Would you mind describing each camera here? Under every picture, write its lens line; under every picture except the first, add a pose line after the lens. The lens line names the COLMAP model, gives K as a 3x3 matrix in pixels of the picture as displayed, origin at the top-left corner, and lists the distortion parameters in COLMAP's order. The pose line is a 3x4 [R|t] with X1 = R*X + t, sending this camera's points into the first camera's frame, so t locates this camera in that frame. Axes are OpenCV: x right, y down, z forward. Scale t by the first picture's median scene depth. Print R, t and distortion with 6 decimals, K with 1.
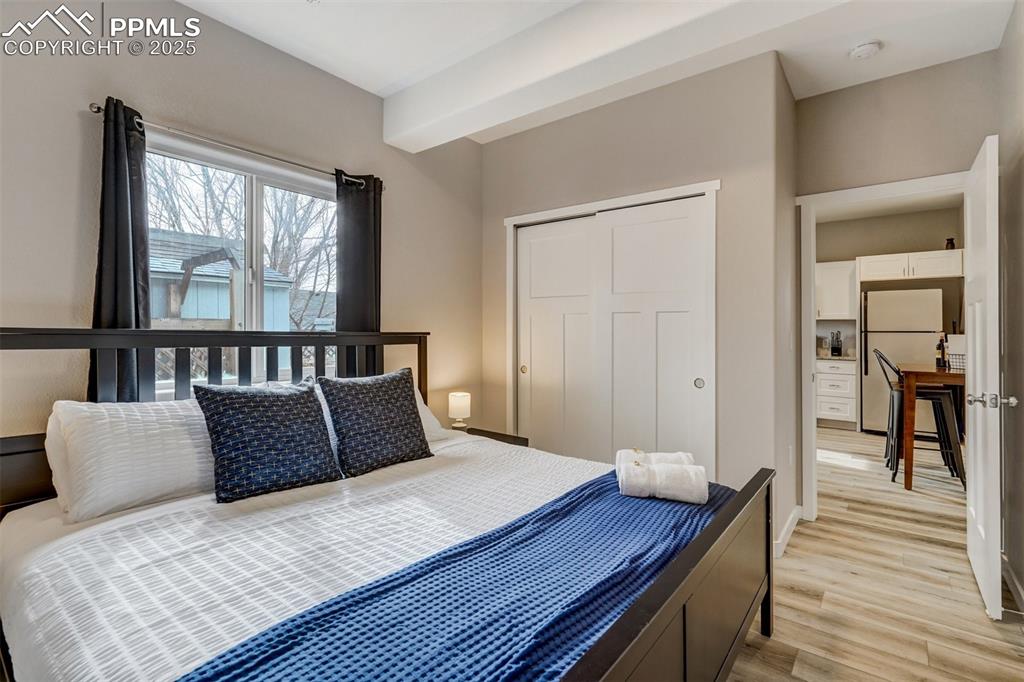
lens RADIAL K [[469.9, 0, 517.1], [0, 469.9, 336.6], [0, 0, 1]] dist [-0.014191, -0.000010]
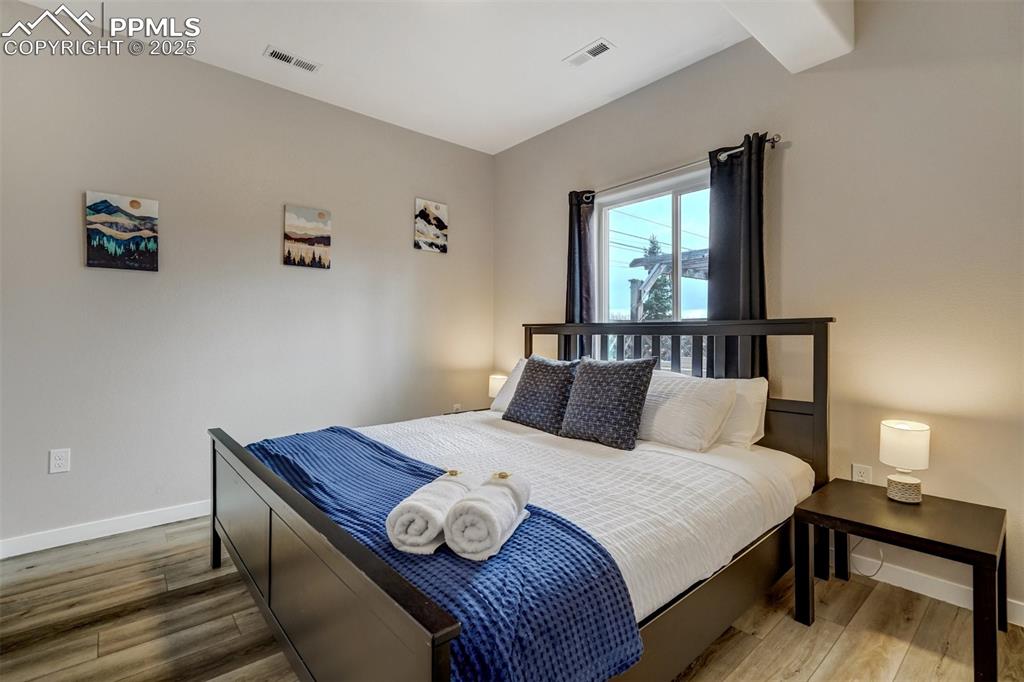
lens RADIAL K [[469.9, 0, 517.1], [0, 469.9, 336.4], [0, 0, 1]] dist [-0.014191, -0.000010]
pose [[-0.180109, -0.003897, -0.983639, 0.789012], [-0.009030, 0.999957, -0.002309, 0.034155], [0.983605, 0.008467, -0.180136, 0.977405]]
